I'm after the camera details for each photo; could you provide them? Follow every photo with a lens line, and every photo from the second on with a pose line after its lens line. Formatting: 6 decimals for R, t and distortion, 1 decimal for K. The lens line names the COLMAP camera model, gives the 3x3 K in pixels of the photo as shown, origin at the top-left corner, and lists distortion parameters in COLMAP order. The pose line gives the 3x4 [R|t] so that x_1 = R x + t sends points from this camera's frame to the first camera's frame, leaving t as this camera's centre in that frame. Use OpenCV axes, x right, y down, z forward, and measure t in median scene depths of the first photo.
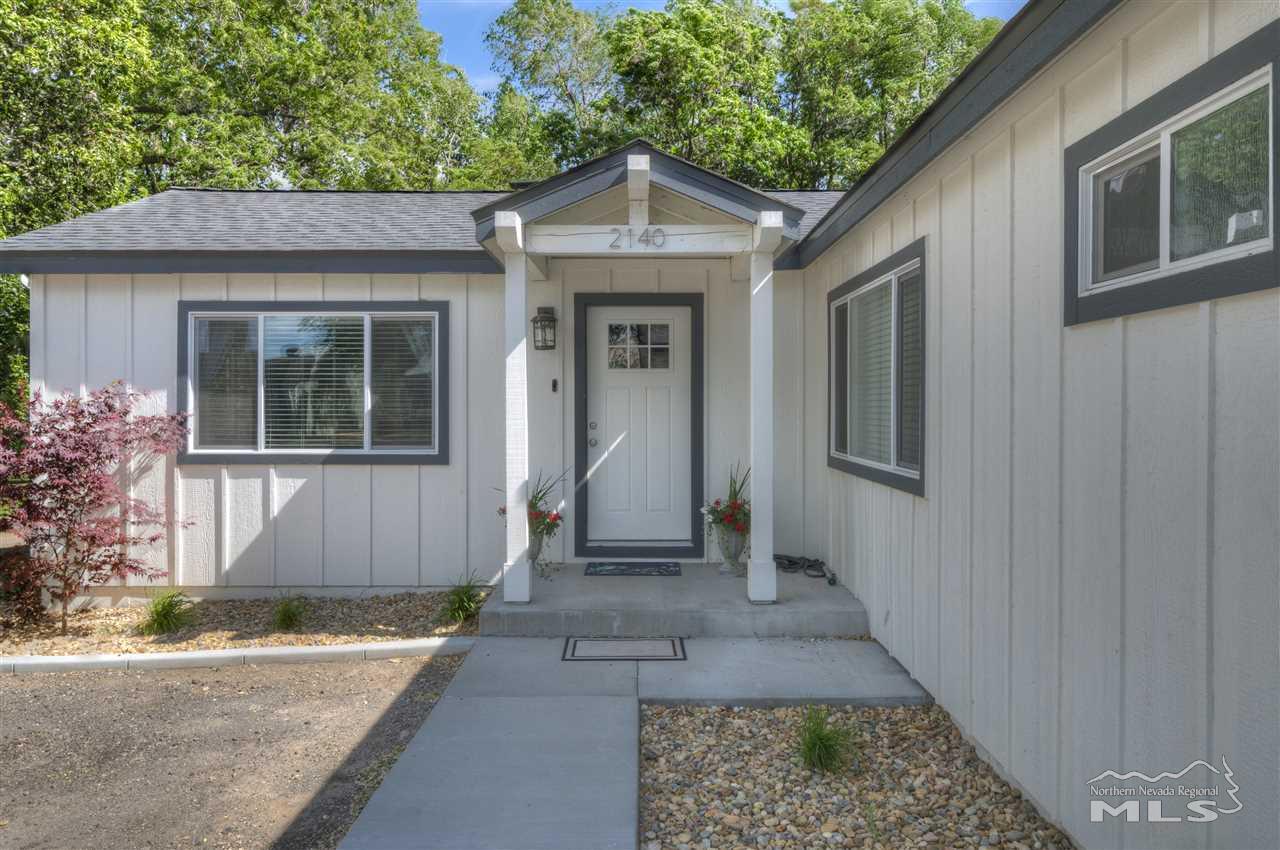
lens RADIAL K [[843.8, 0, 640.0], [0, 843.8, 425.0], [0, 0, 1]] dist [0.010408, -0.000100]
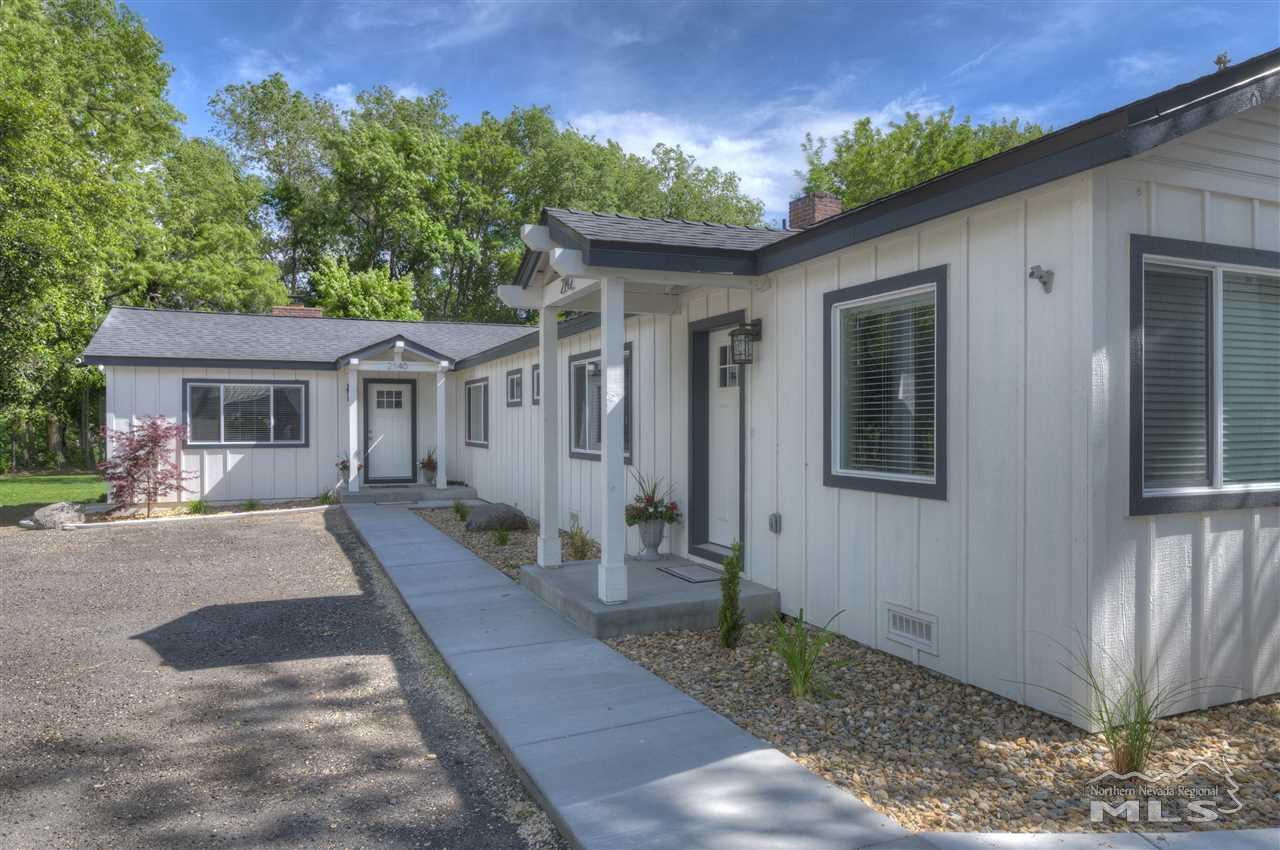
lens RADIAL K [[843.8, 0, 640.0], [0, 843.8, 425.0], [0, 0, 1]] dist [0.010408, -0.000100]
pose [[0.922750, -0.002773, 0.385389, -0.284646], [0.009605, 0.999829, -0.015805, 0.029226], [-0.385279, 0.018286, 0.922619, -1.612946]]
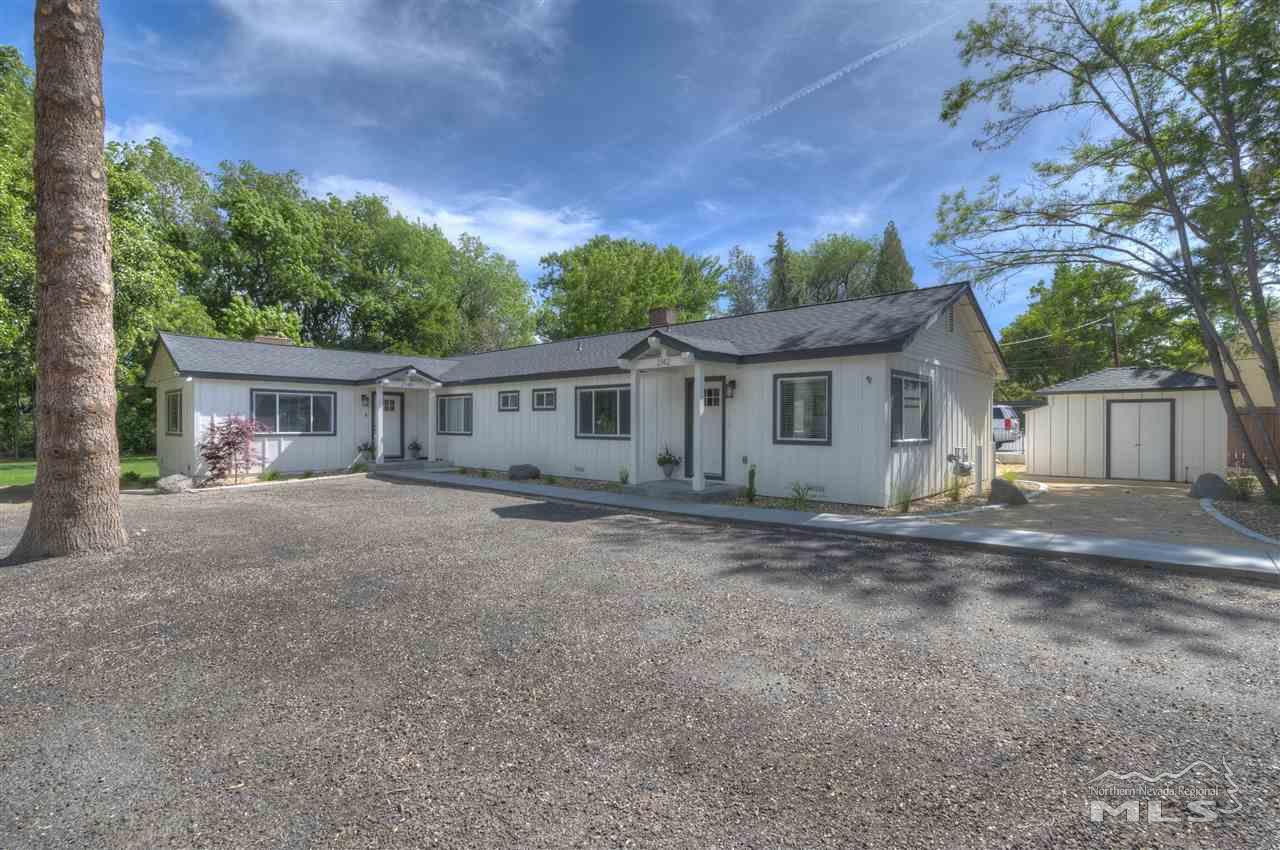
lens RADIAL K [[604.1, 0, 642.4], [0, 604.1, 416.8], [0, 0, 1]] dist [0.016694, -0.000245]
pose [[0.681288, 0.012051, 0.731916, -1.251198], [0.009555, 0.999633, -0.025353, 0.041993], [-0.731953, 0.024266, 0.680923, -1.772930]]
